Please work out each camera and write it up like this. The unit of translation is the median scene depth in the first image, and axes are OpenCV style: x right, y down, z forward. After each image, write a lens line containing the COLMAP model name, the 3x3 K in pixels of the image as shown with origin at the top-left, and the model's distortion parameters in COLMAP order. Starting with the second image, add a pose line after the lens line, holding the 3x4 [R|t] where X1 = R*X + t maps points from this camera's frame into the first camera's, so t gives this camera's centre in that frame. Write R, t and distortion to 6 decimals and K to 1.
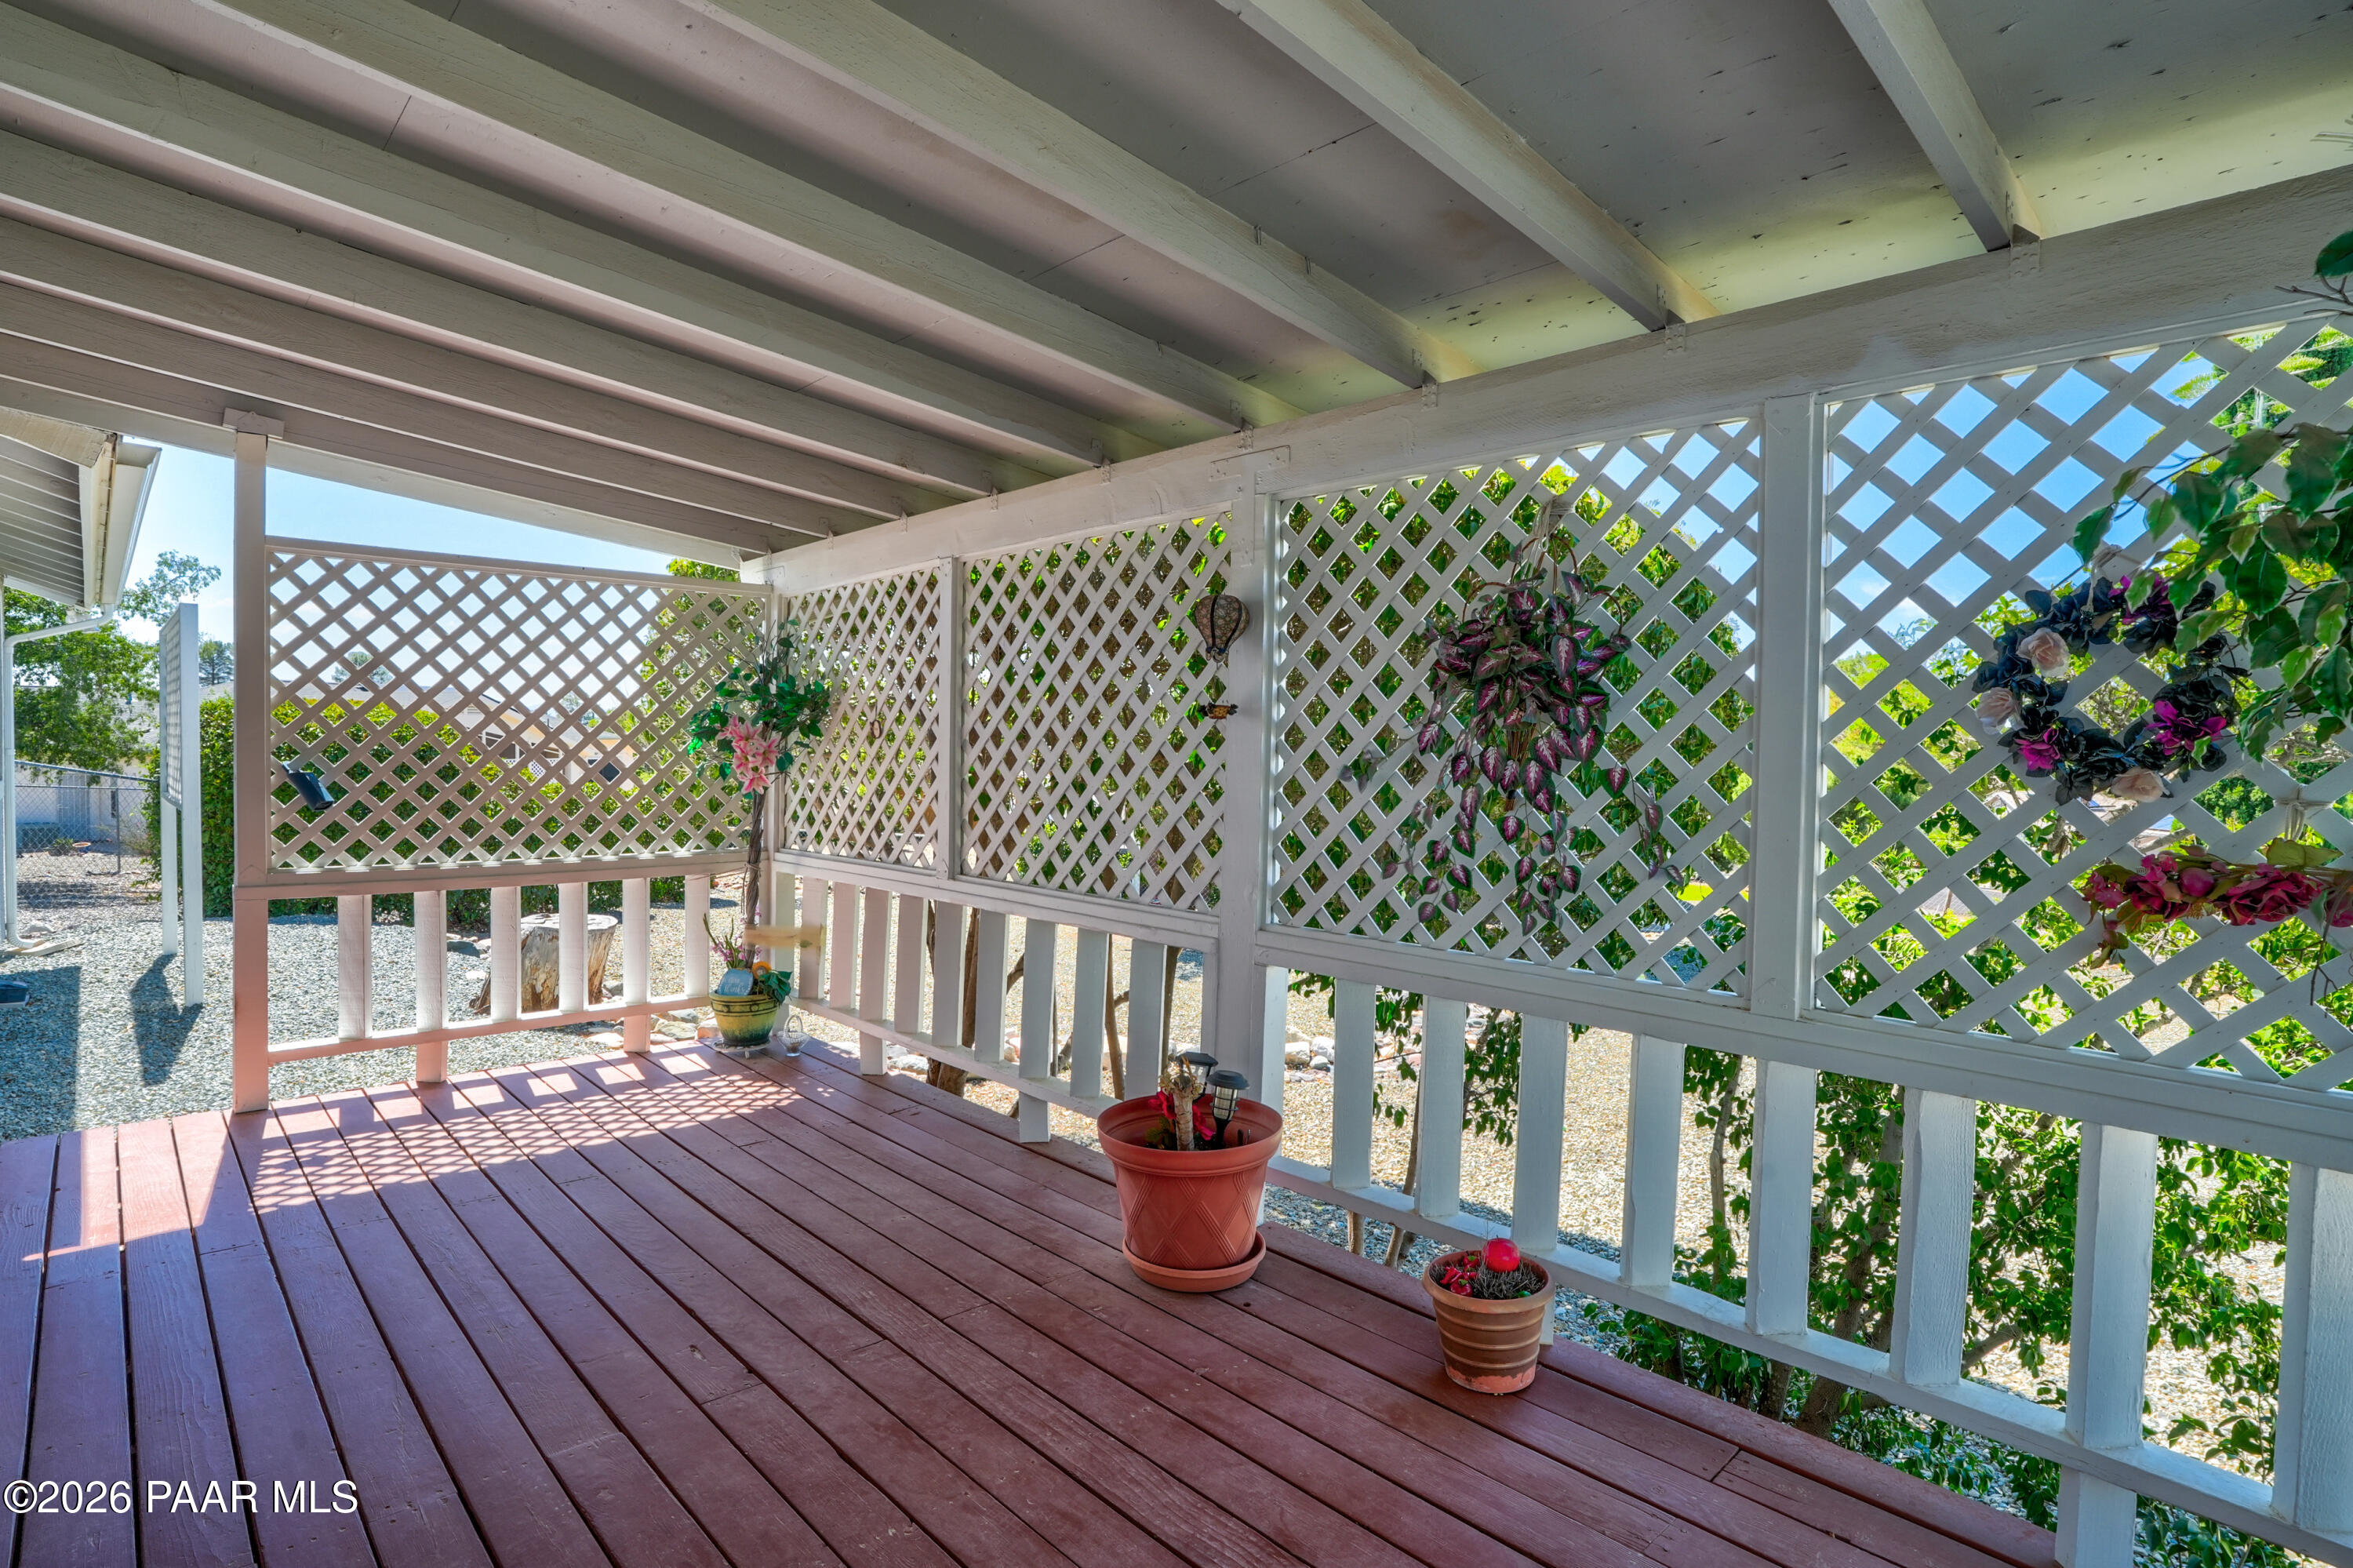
lens RADIAL K [[1205.2, 0, 1171.3], [0, 1205.2, 773.1], [0, 0, 1]] dist [-0.041591, 0.014142]
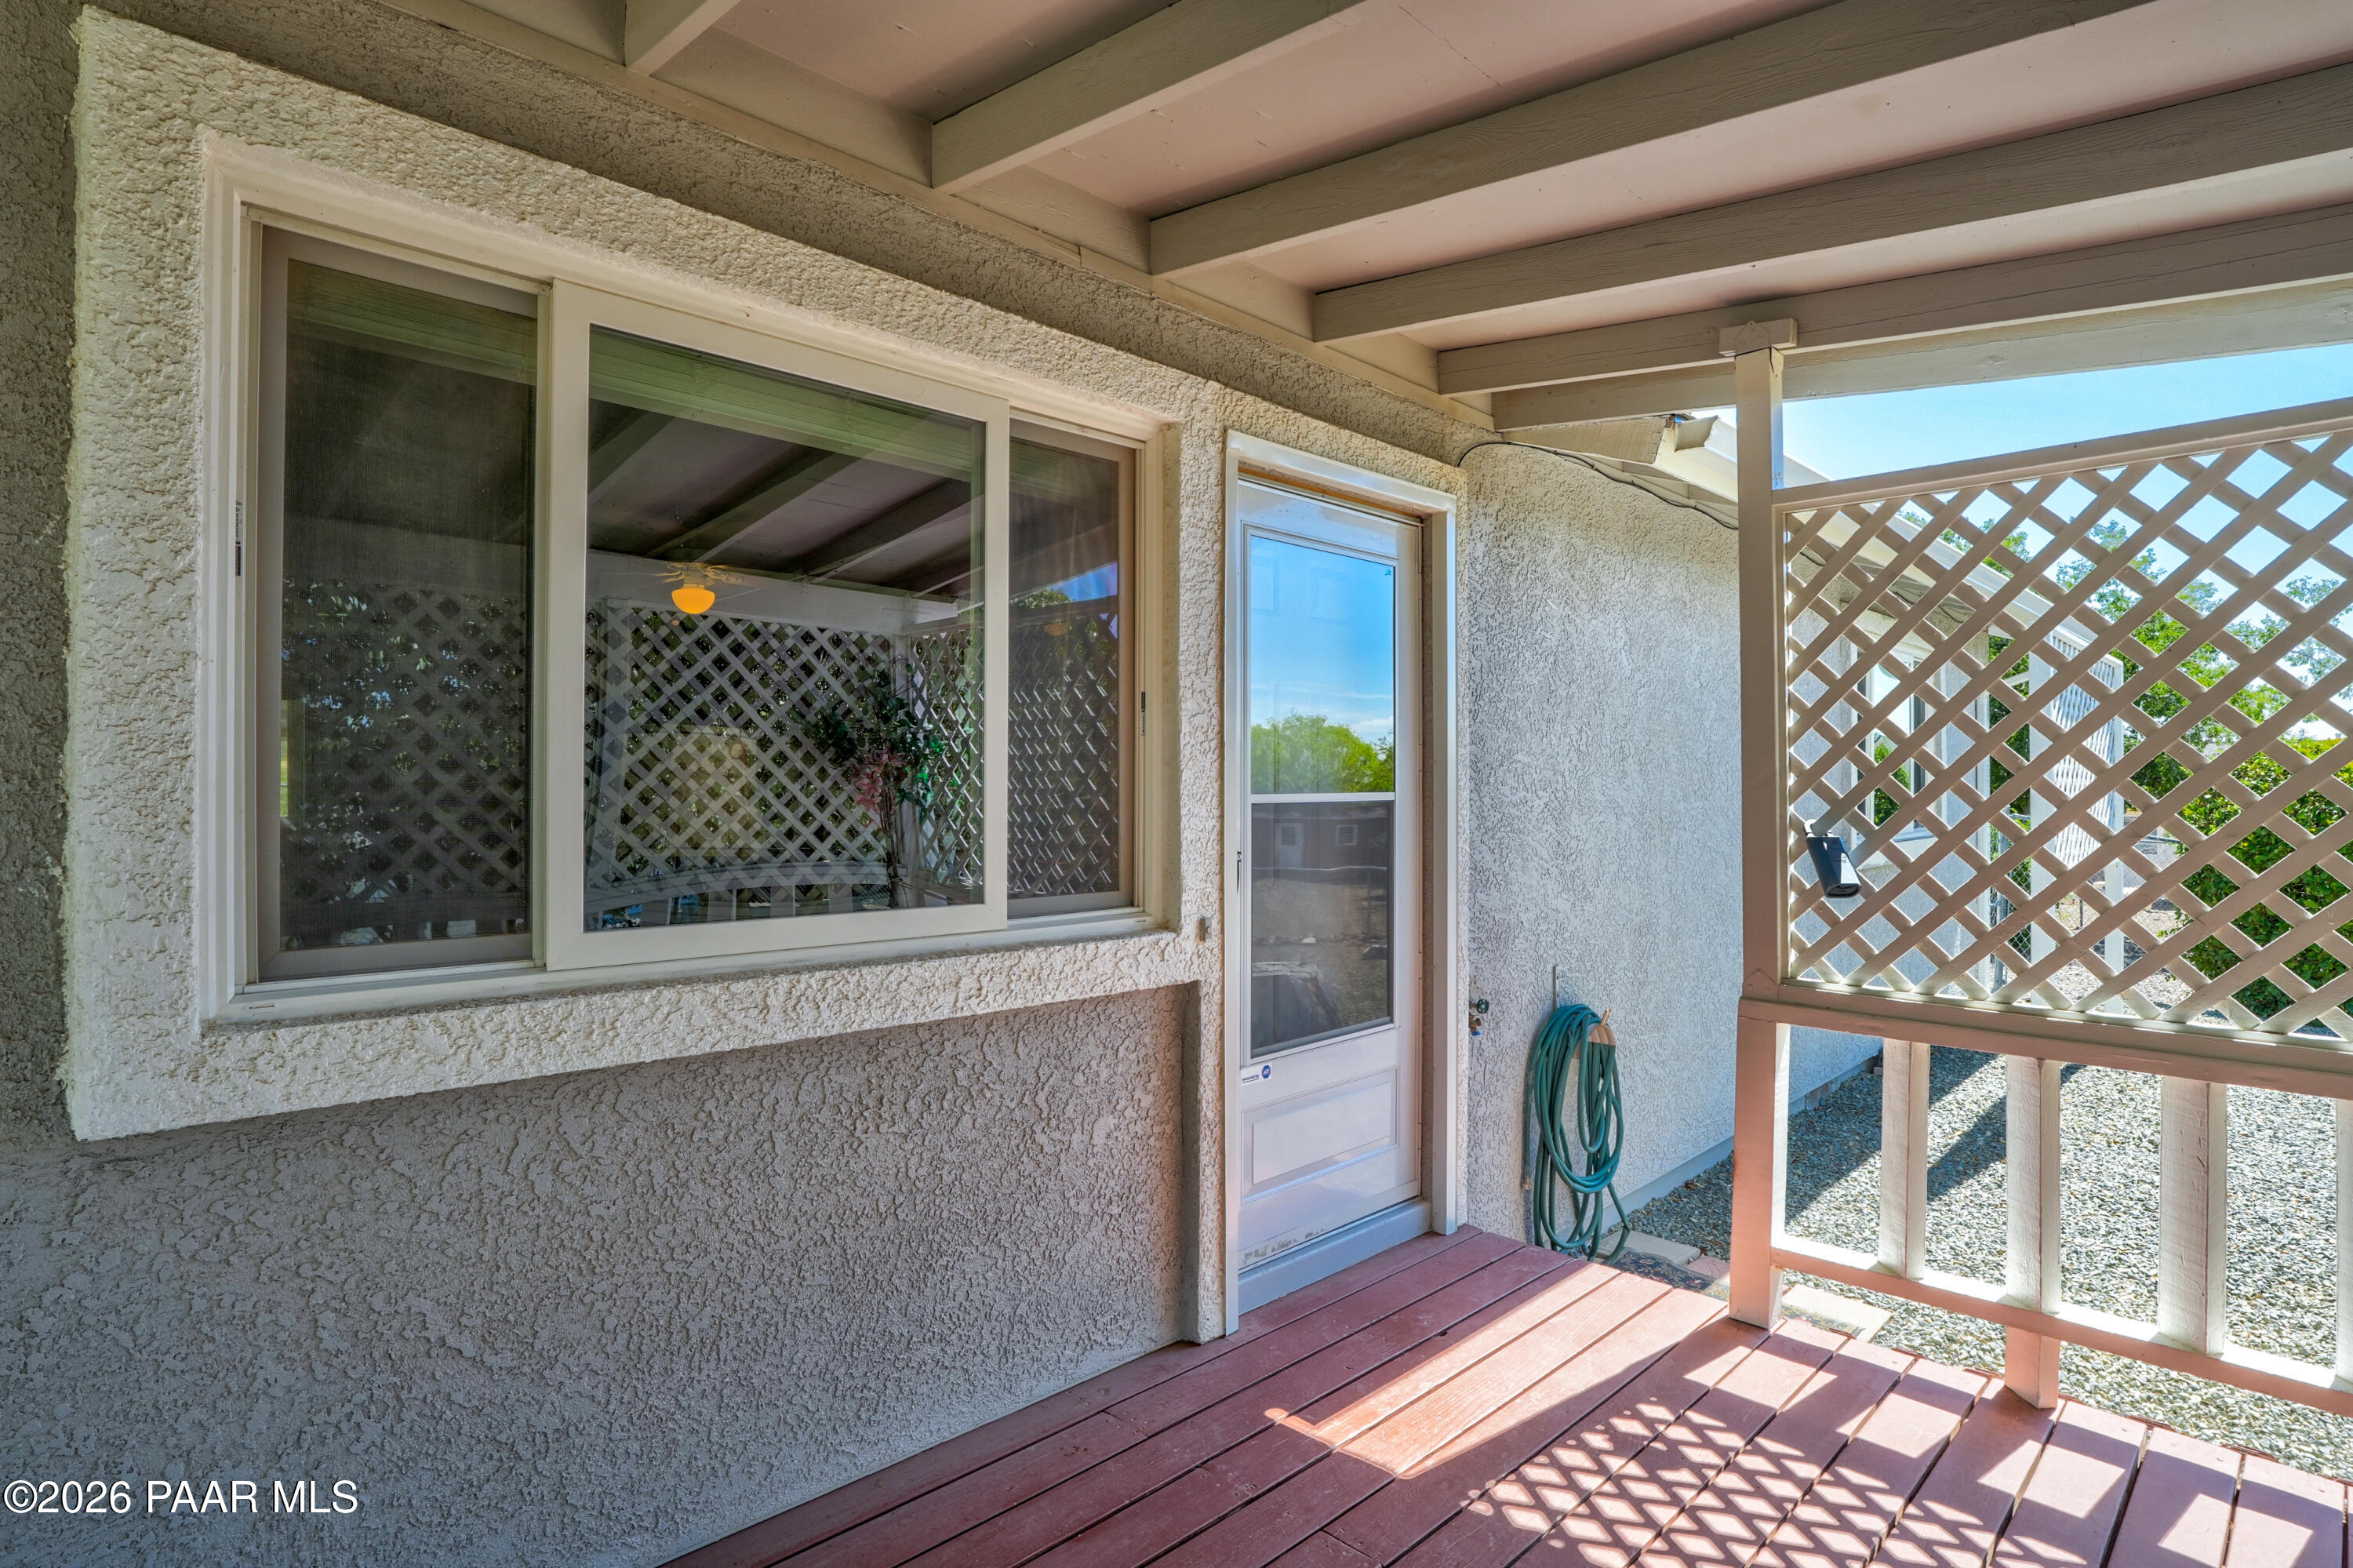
lens RADIAL K [[1205.2, 0, 1171.3], [0, 1205.2, 773.1], [0, 0, 1]] dist [-0.041591, 0.014142]
pose [[0.035993, -0.031585, -0.998853, -0.097993], [-0.025208, 0.999154, -0.032503, -0.004912], [0.999034, 0.026349, 0.035166, 0.697324]]
